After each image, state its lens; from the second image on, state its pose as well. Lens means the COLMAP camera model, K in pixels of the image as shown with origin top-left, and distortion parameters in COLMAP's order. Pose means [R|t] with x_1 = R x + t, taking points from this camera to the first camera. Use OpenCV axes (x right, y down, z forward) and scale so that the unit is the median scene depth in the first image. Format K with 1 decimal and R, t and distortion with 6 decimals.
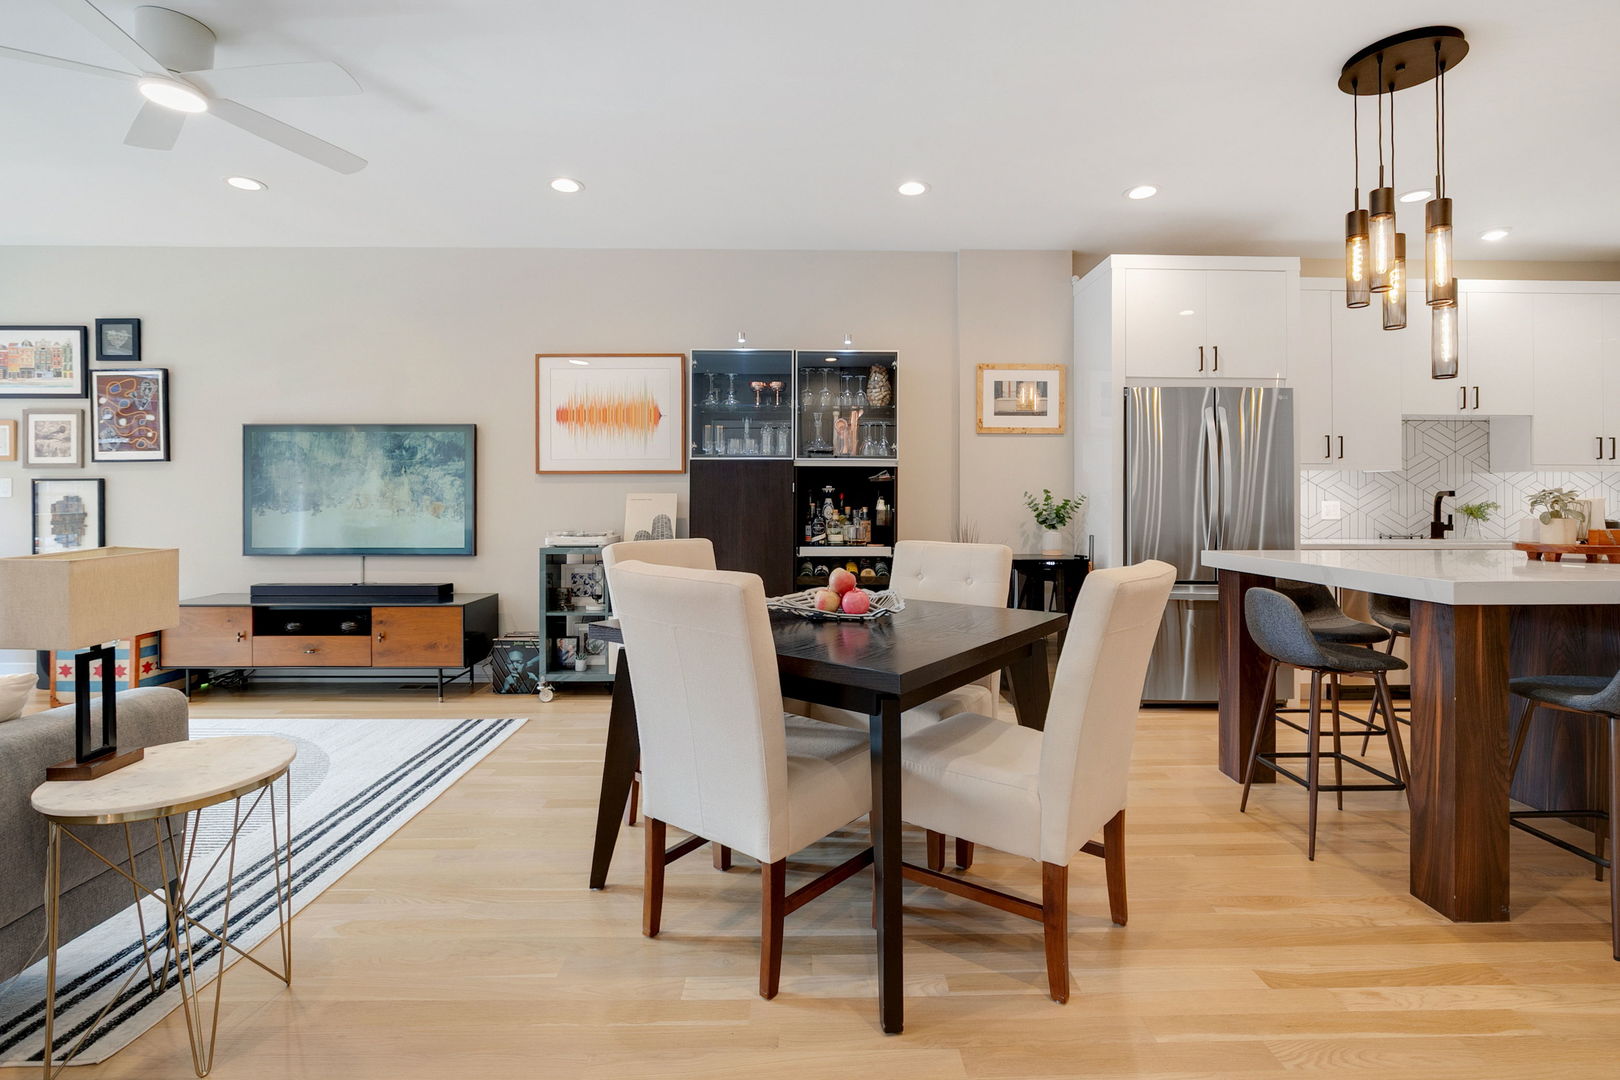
lens RADIAL K [[749.7, 0, 818.4], [0, 749.7, 494.7], [0, 0, 1]] dist [-0.017200, 0.004800]
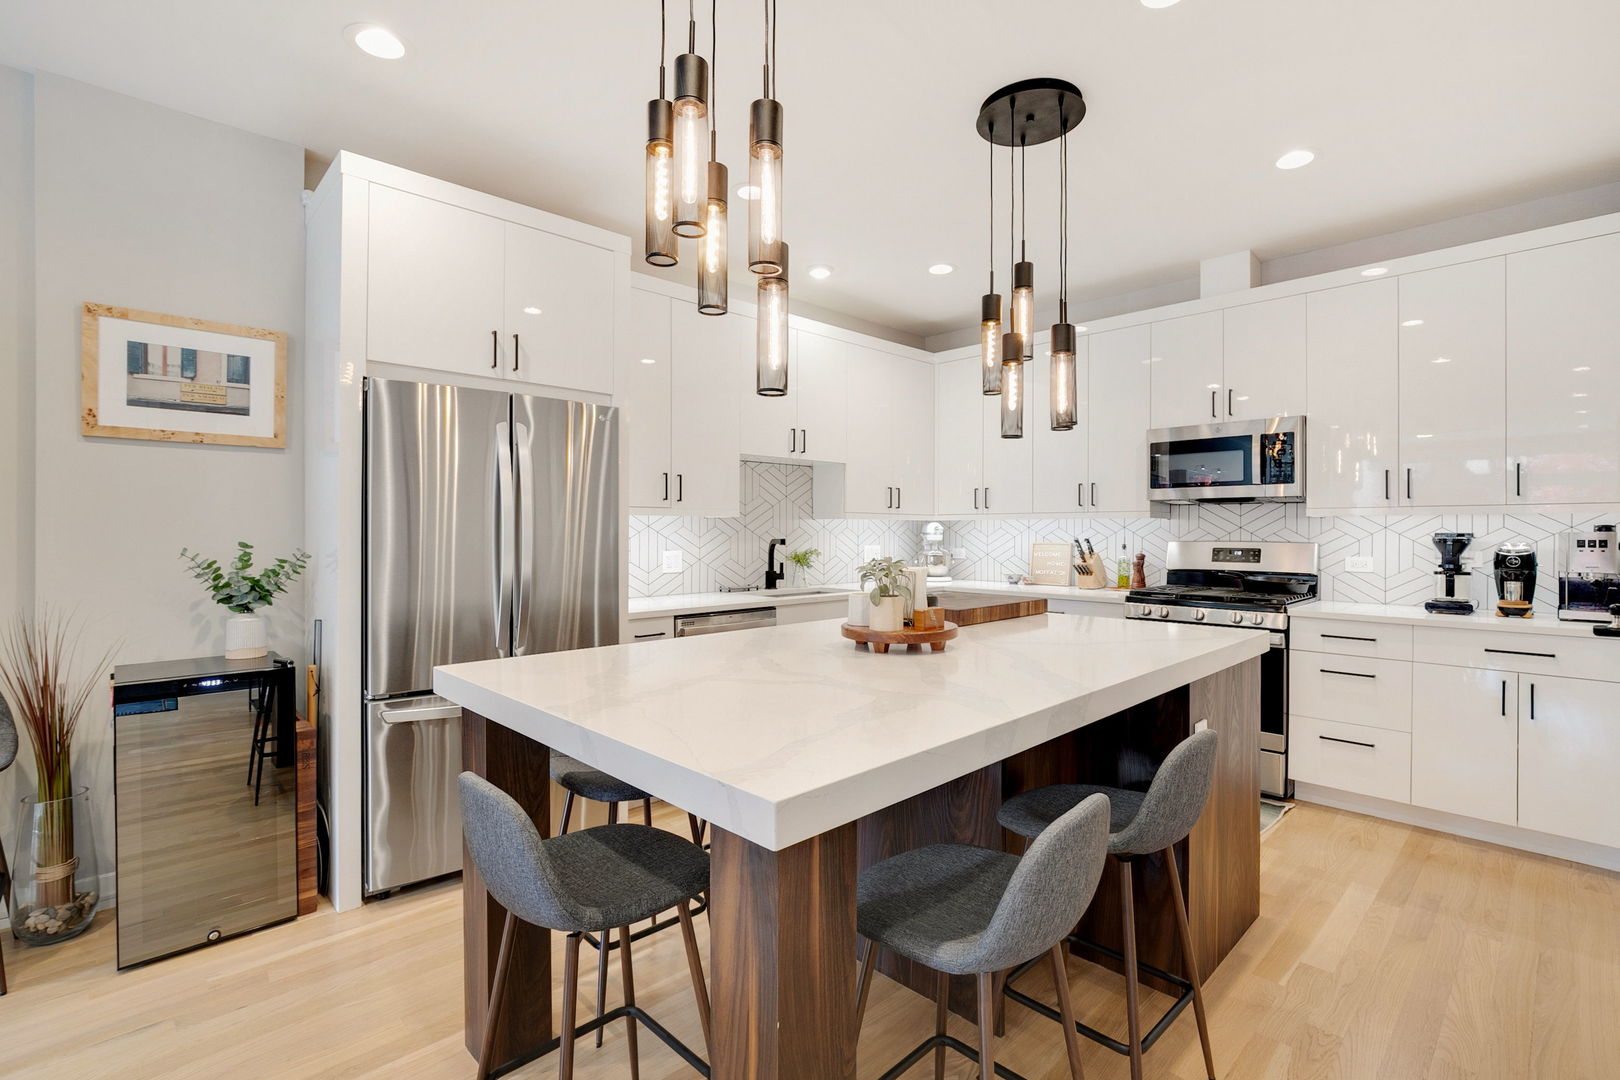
lens RADIAL K [[737.8, 0, 820.9], [0, 737.8, 535.0], [0, 0, 1]] dist [-0.016546, 0.000274]
pose [[0.728787, -0.006015, 0.684714, 0.261153], [-0.007361, 0.999835, 0.016618, -0.027101], [-0.684701, -0.017151, 0.728622, 0.300809]]
